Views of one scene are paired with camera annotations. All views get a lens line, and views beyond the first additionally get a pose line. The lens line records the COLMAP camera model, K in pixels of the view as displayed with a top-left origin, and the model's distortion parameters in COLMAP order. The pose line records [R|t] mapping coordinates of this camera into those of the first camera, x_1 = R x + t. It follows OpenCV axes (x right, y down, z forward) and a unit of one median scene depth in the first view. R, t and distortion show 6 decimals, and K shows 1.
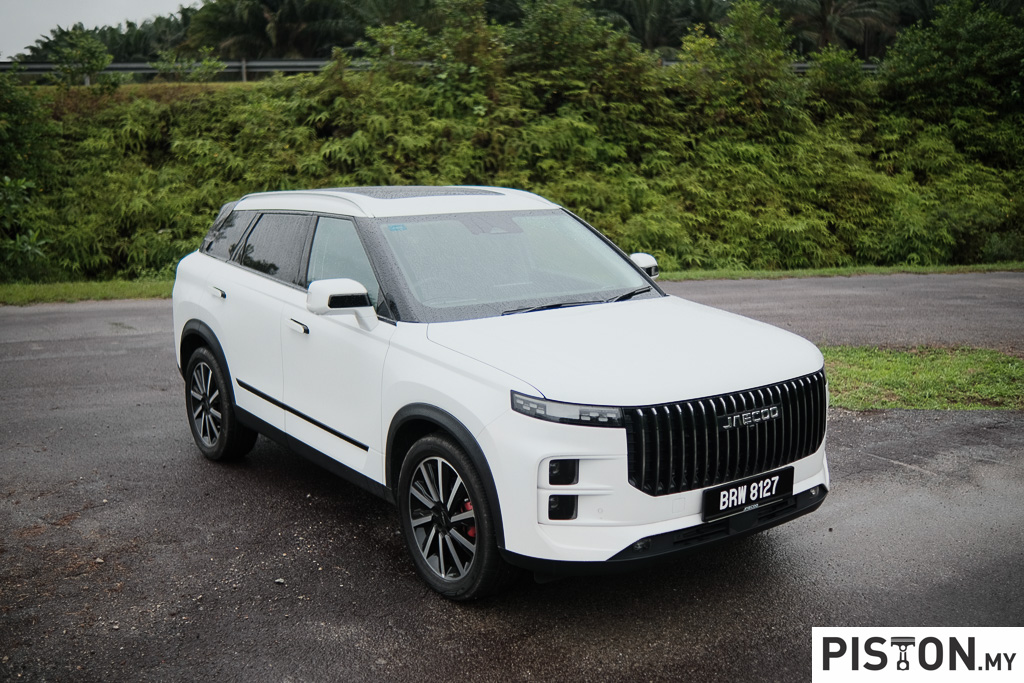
lens RADIAL K [[1097.3, 0, 491.4], [0, 1097.3, 373.1], [0, 0, 1]] dist [-0.118548, 0.141432]
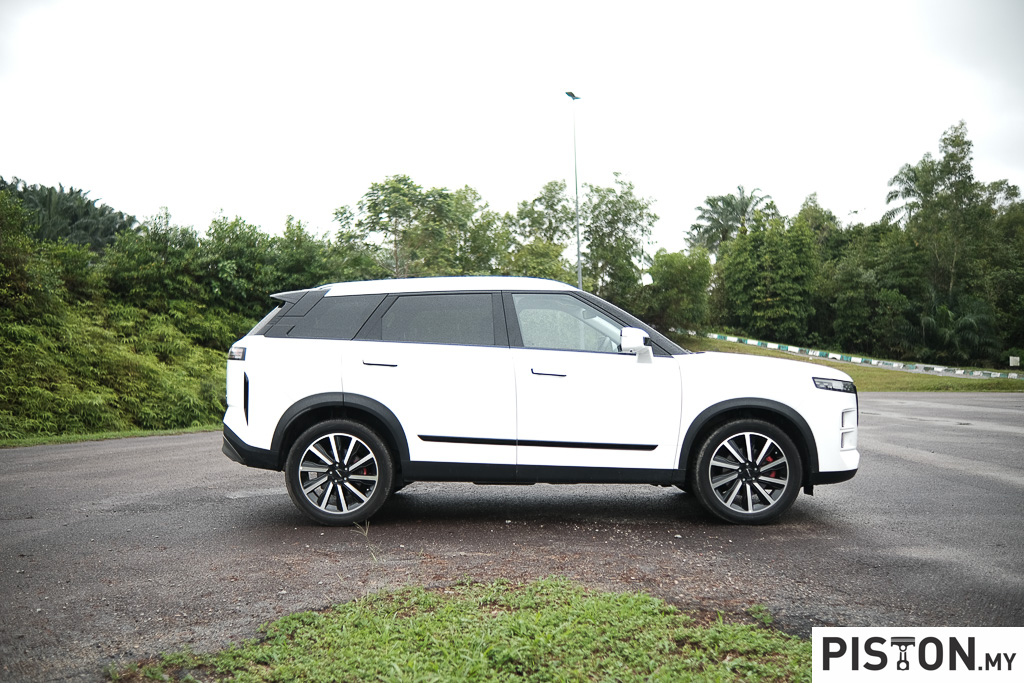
lens RADIAL K [[1097.3, 0, 491.4], [0, 1097.3, 373.1], [0, 0, 1]] dist [-0.118548, 0.141432]
pose [[0.575786, 0.007755, 0.817564, -0.332080], [0.160233, 0.979493, -0.122139, 0.027306], [-0.801746, 0.201327, 0.562736, 0.086947]]
